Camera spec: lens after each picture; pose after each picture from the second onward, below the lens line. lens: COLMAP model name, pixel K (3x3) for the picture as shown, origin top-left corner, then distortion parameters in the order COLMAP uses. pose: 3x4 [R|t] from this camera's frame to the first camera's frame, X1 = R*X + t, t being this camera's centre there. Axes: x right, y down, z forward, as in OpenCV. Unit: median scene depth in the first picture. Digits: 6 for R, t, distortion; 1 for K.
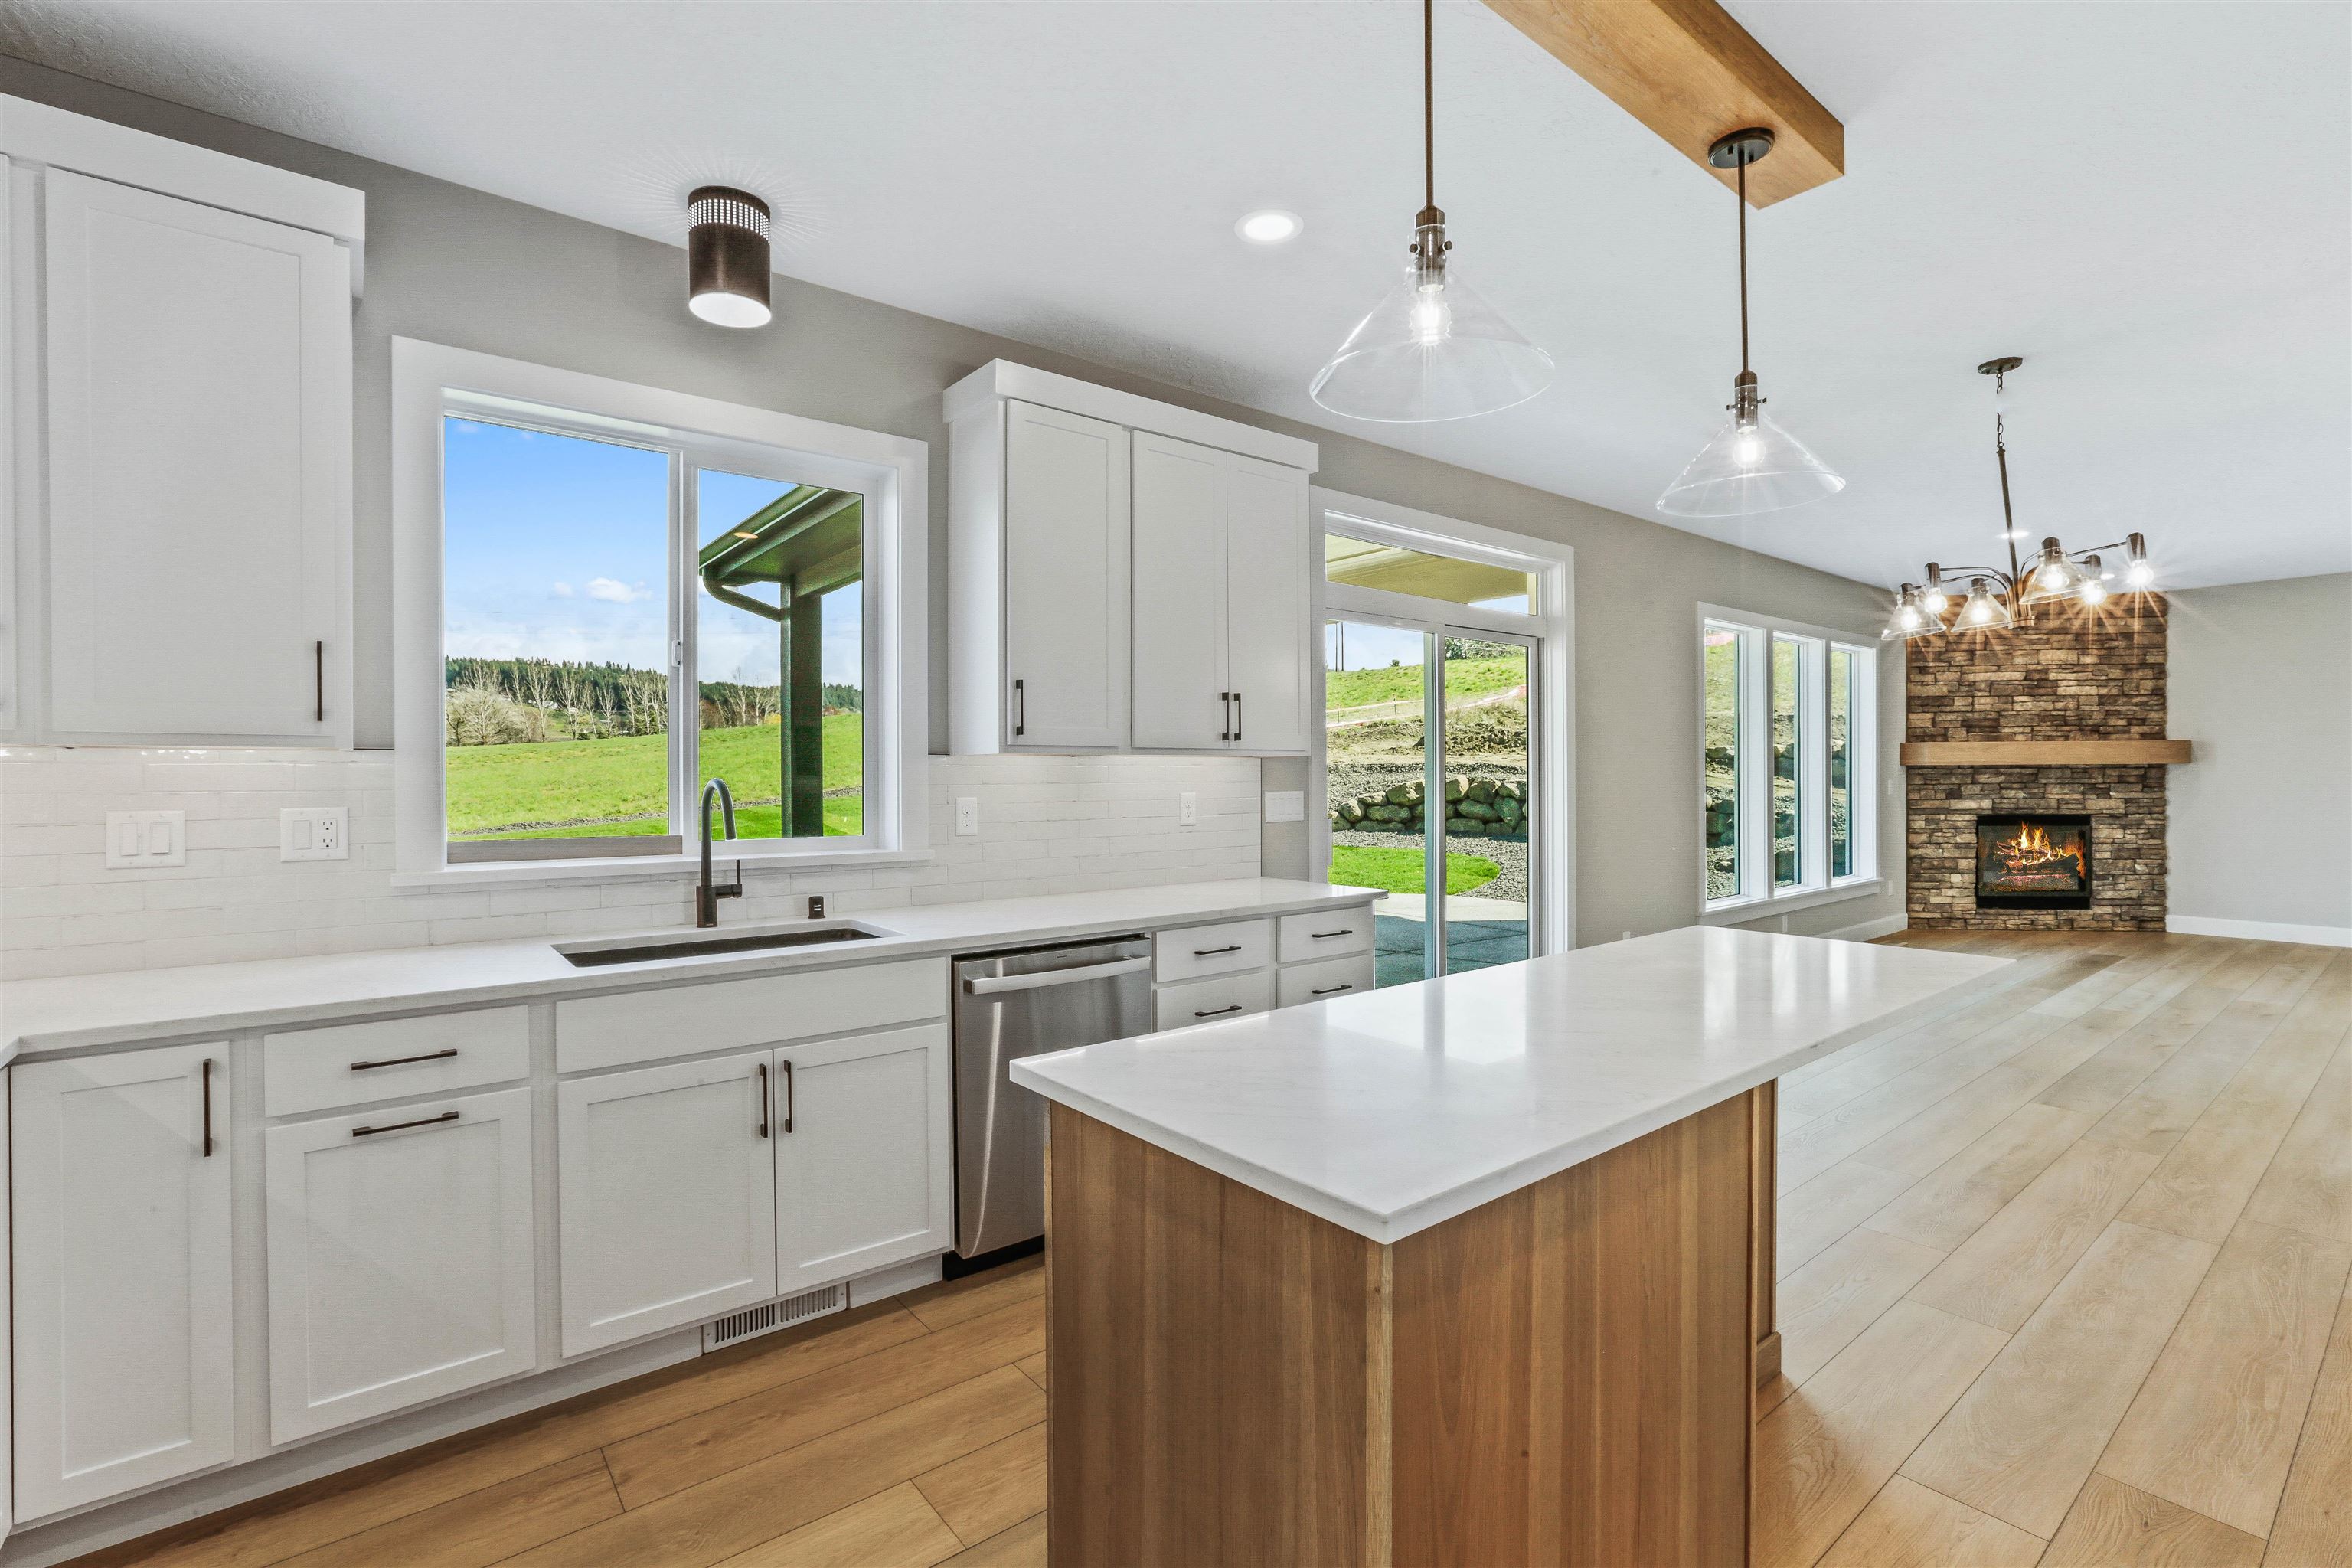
lens RADIAL K [[1052.0, 0, 1179.1], [0, 1052.0, 790.8], [0, 0, 1]] dist [-0.029200, 0.019710]
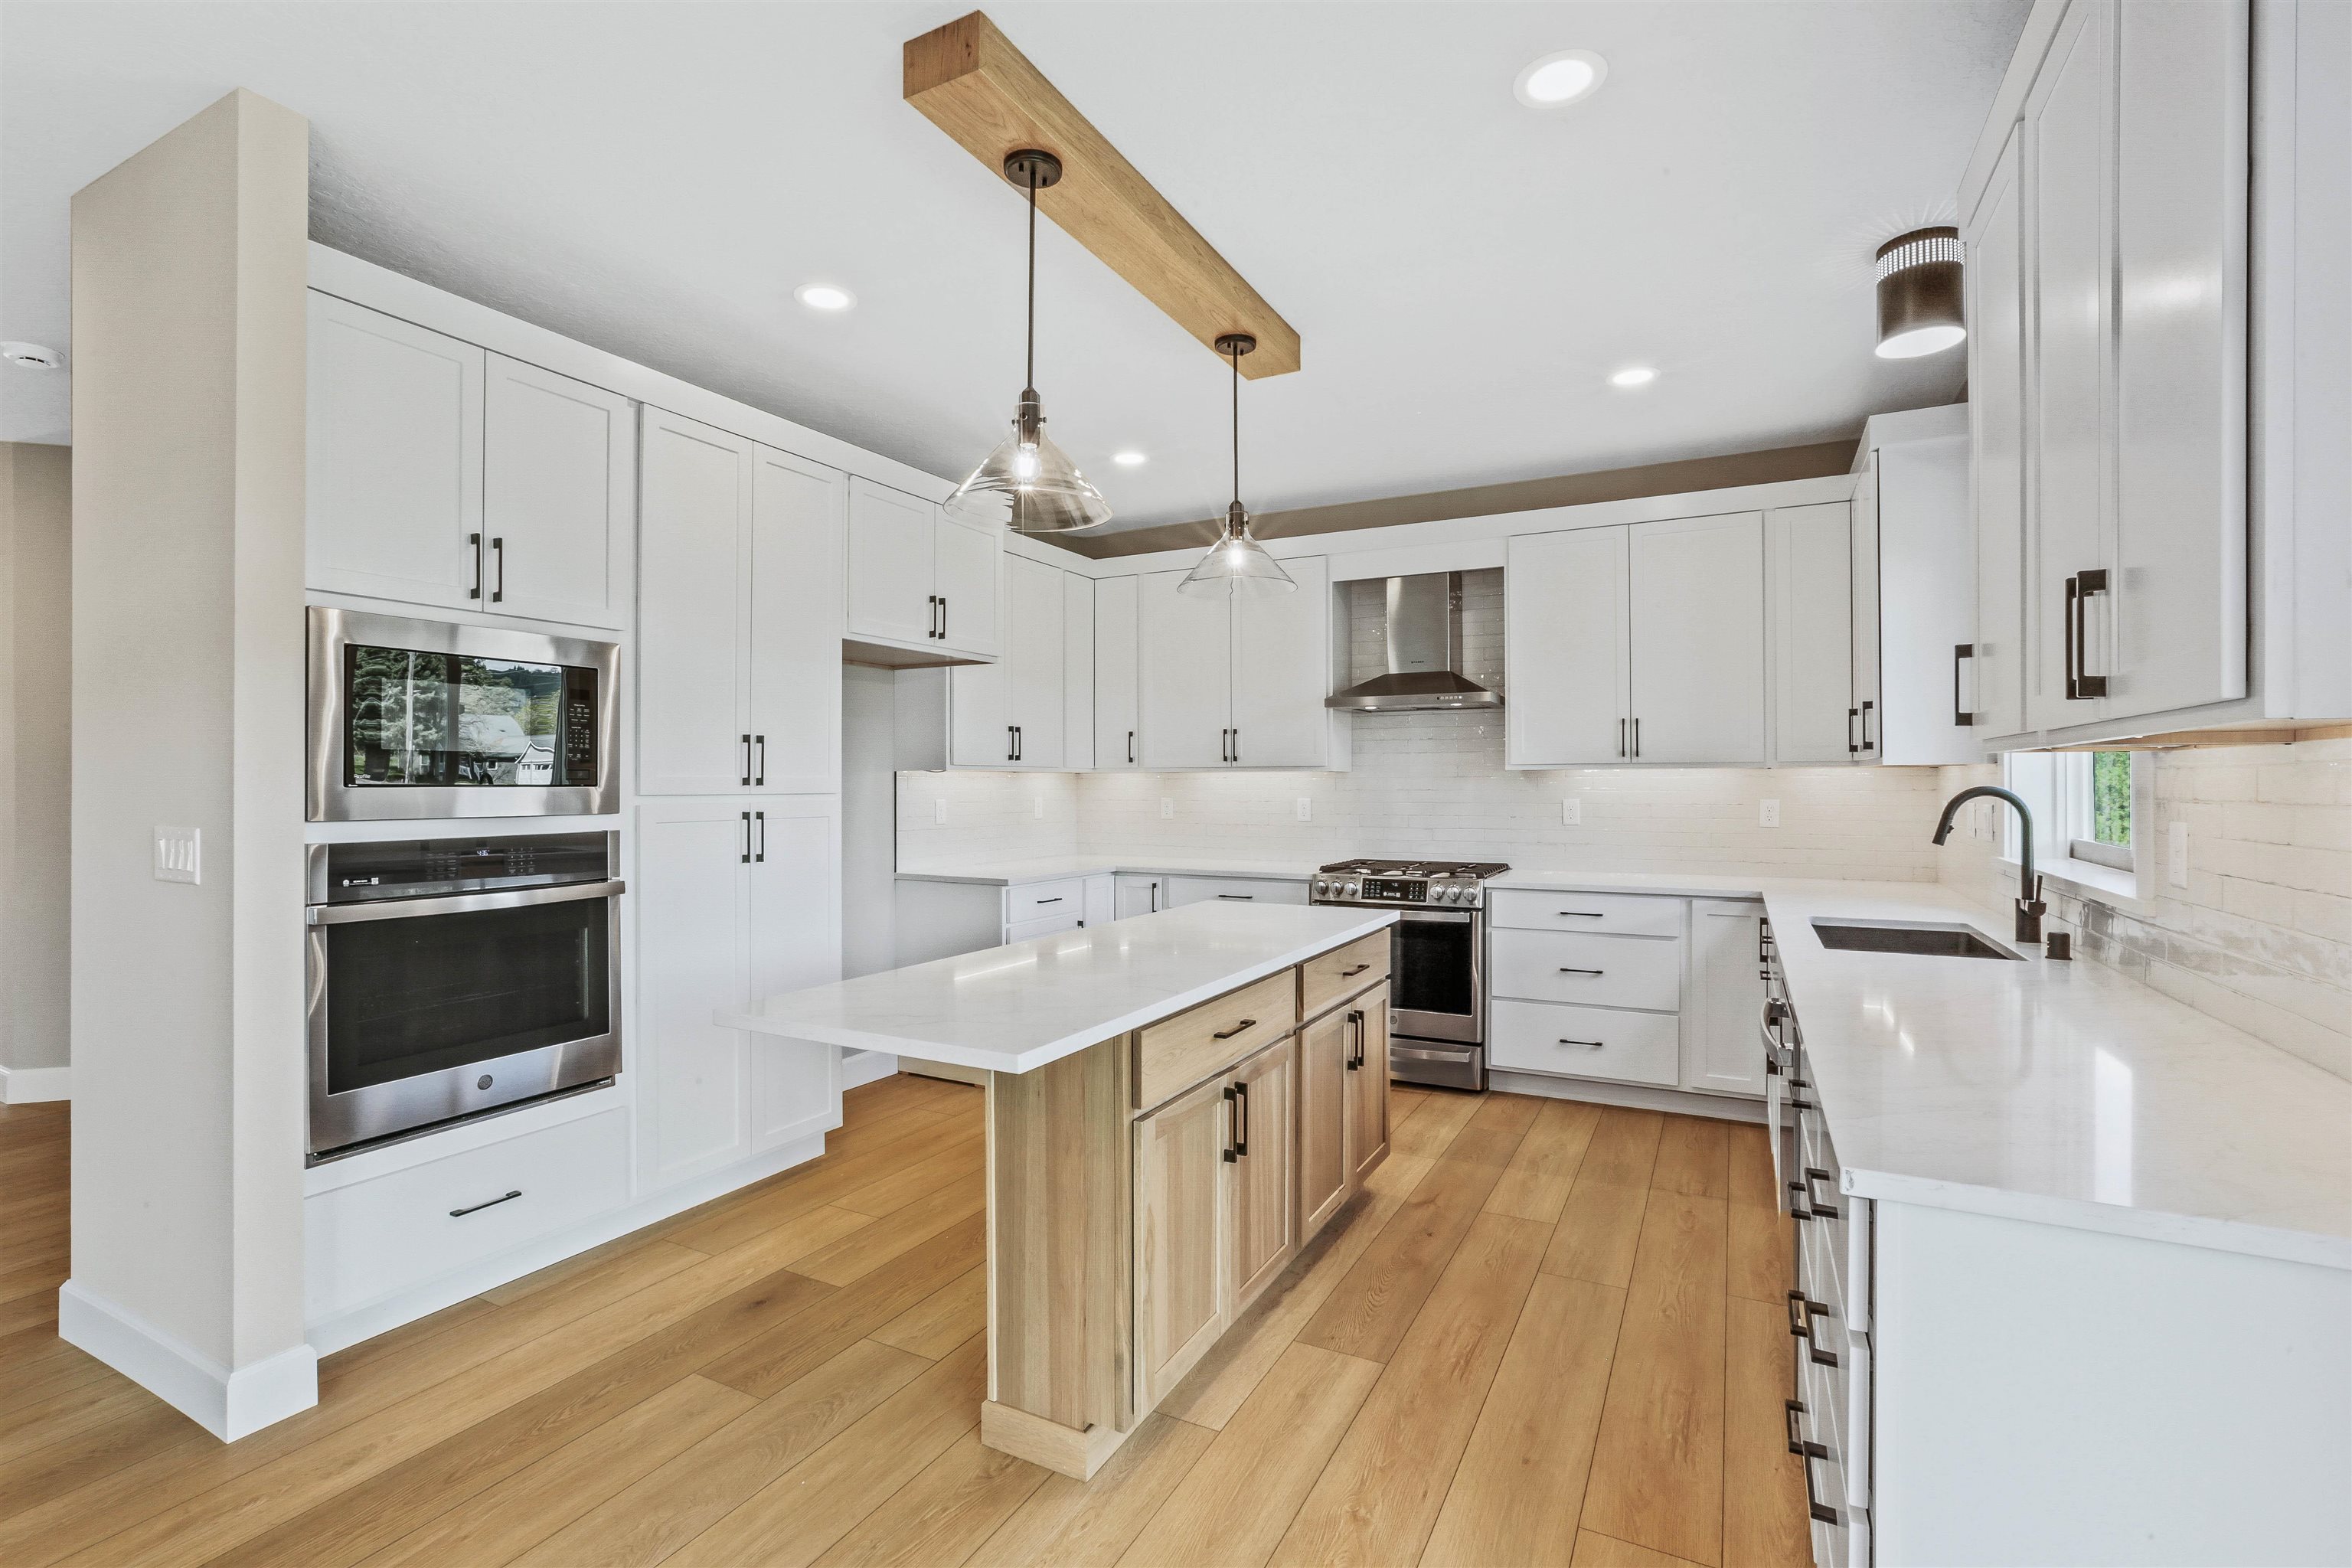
lens RADIAL K [[1074.4, 0, 1159.8], [0, 1074.4, 778.4], [0, 0, 1]] dist [-0.046575, 0.021336]
pose [[-0.915871, 0.004988, -0.401441, 0.216611], [0.000381, 0.999933, 0.011555, -0.009929], [0.401472, 0.010430, -0.915812, 0.511215]]
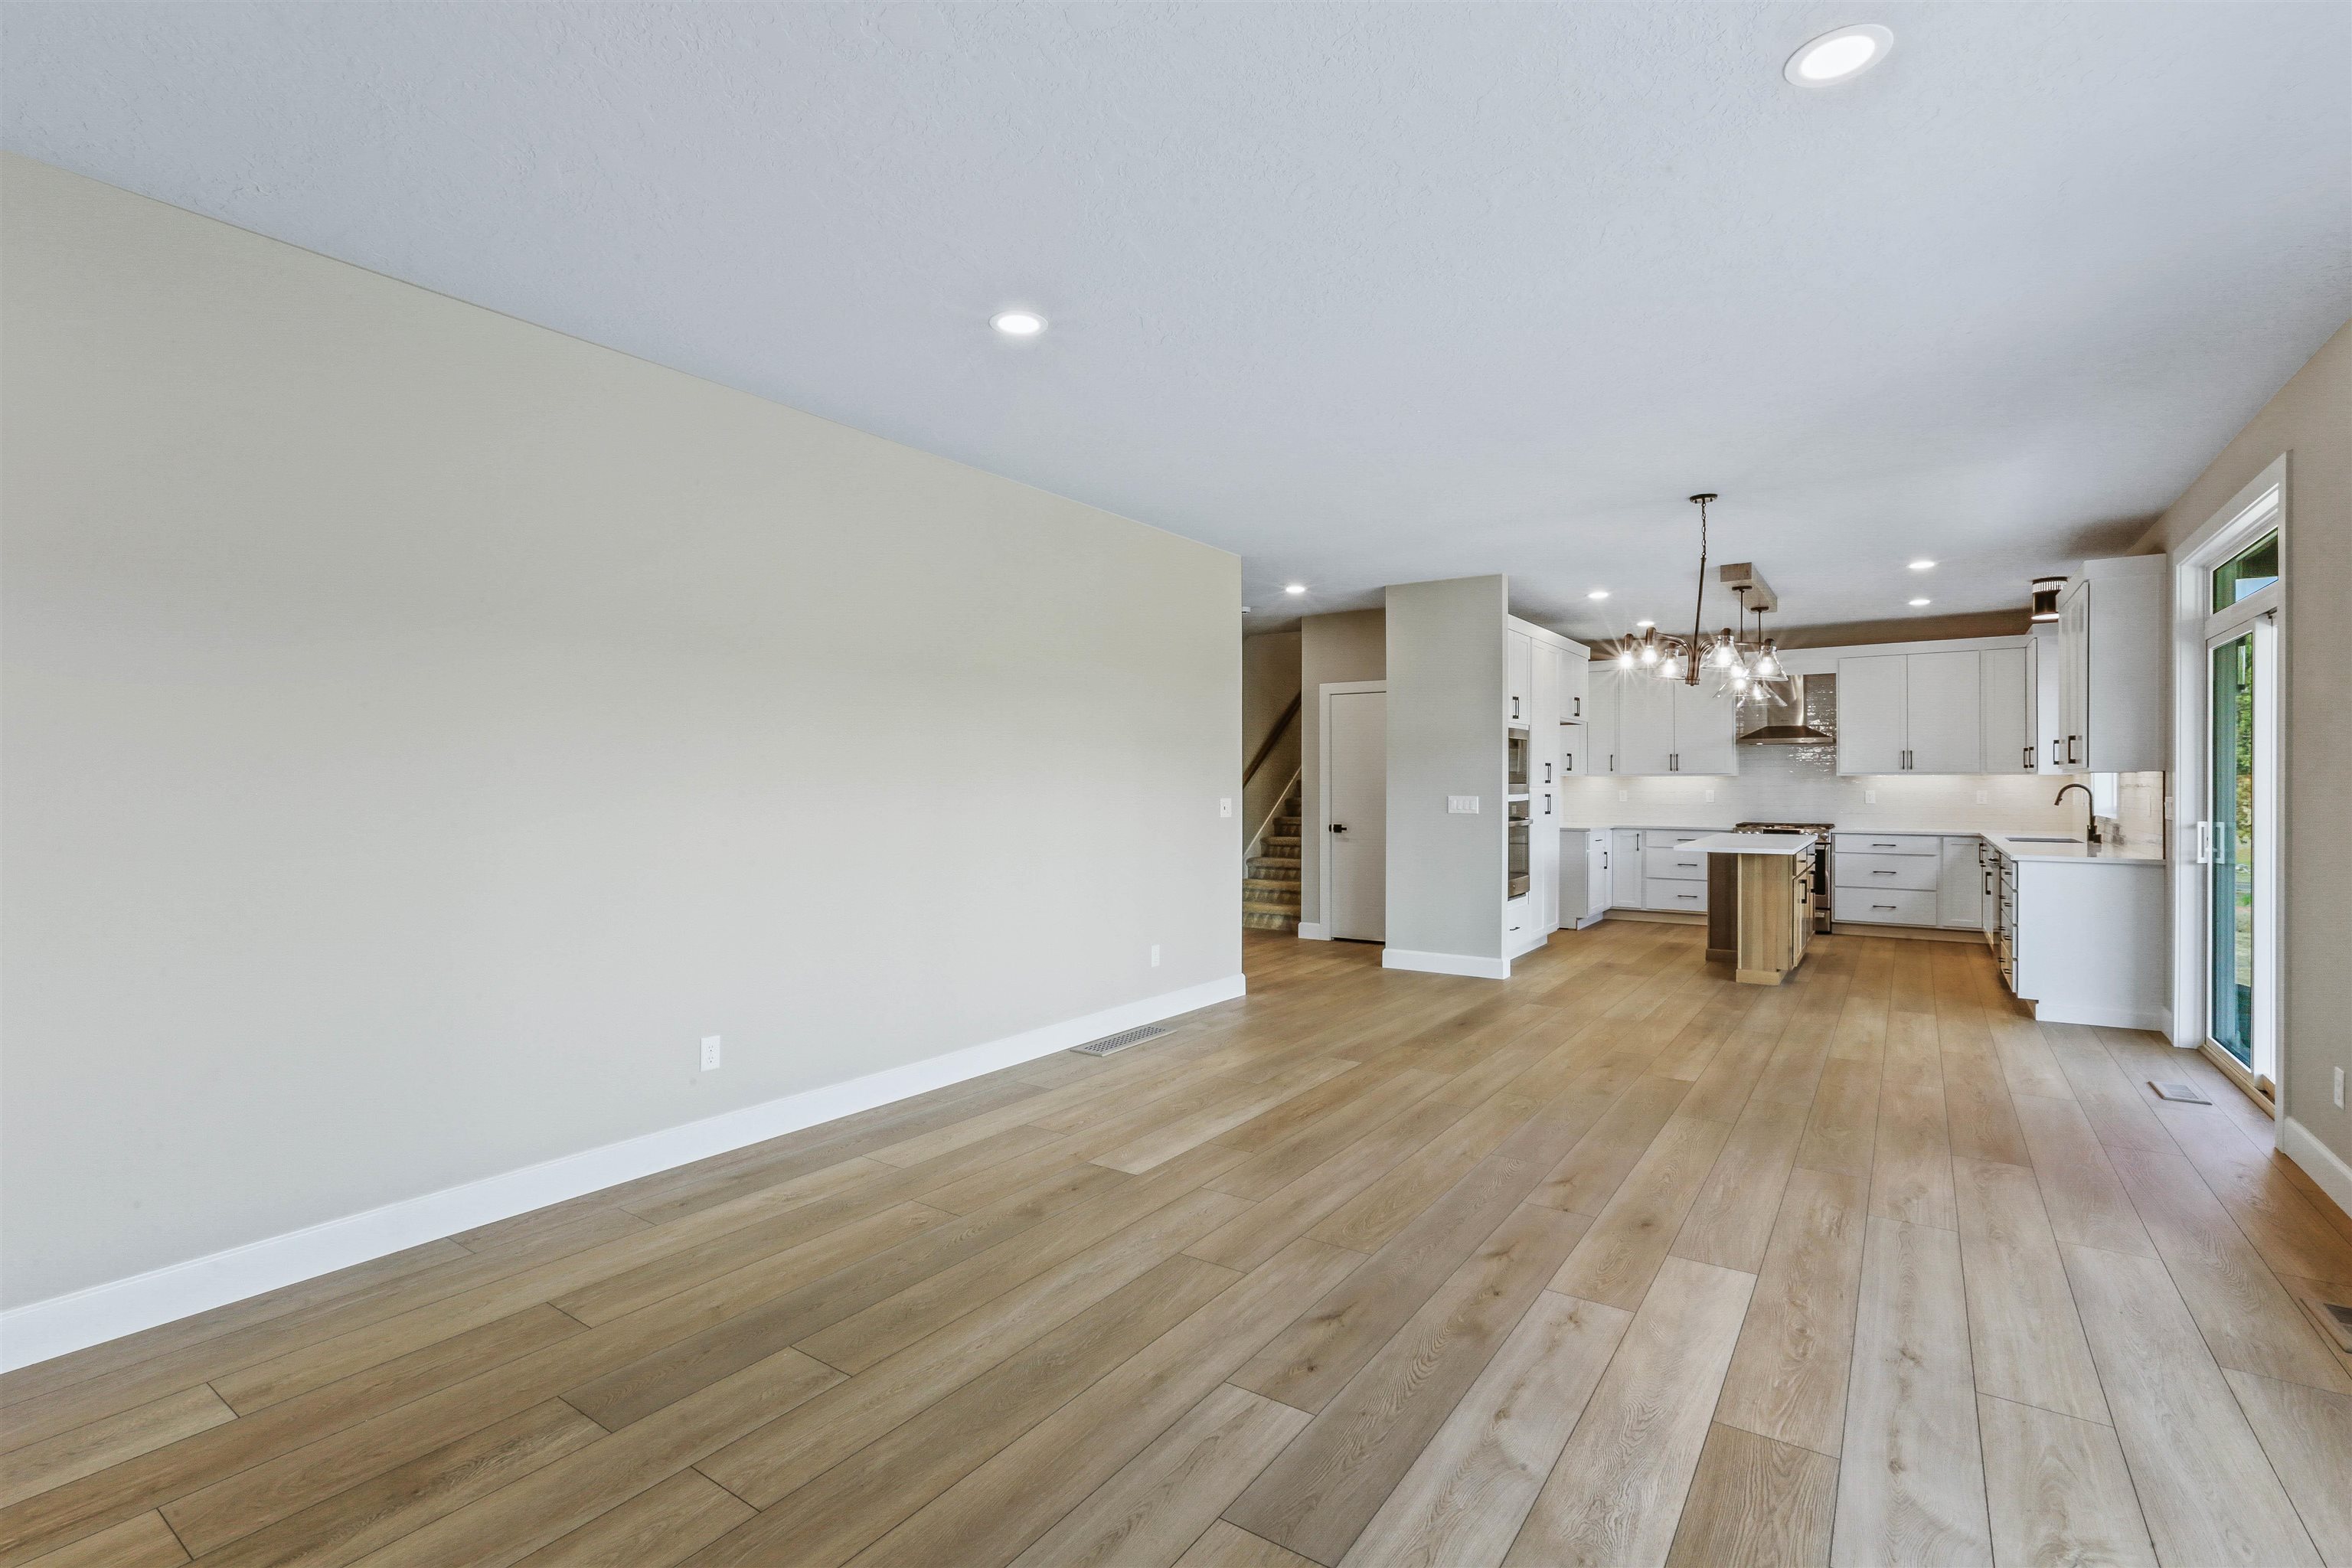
lens RADIAL K [[1074.4, 0, 1159.8], [0, 1074.4, 778.4], [0, 0, 1]] dist [-0.046575, 0.021336]
pose [[-0.959471, 0.005509, -0.281753, 0.816329], [0.002329, 0.999930, 0.011622, -0.019484], [0.281797, 0.010495, -0.959417, 0.930966]]
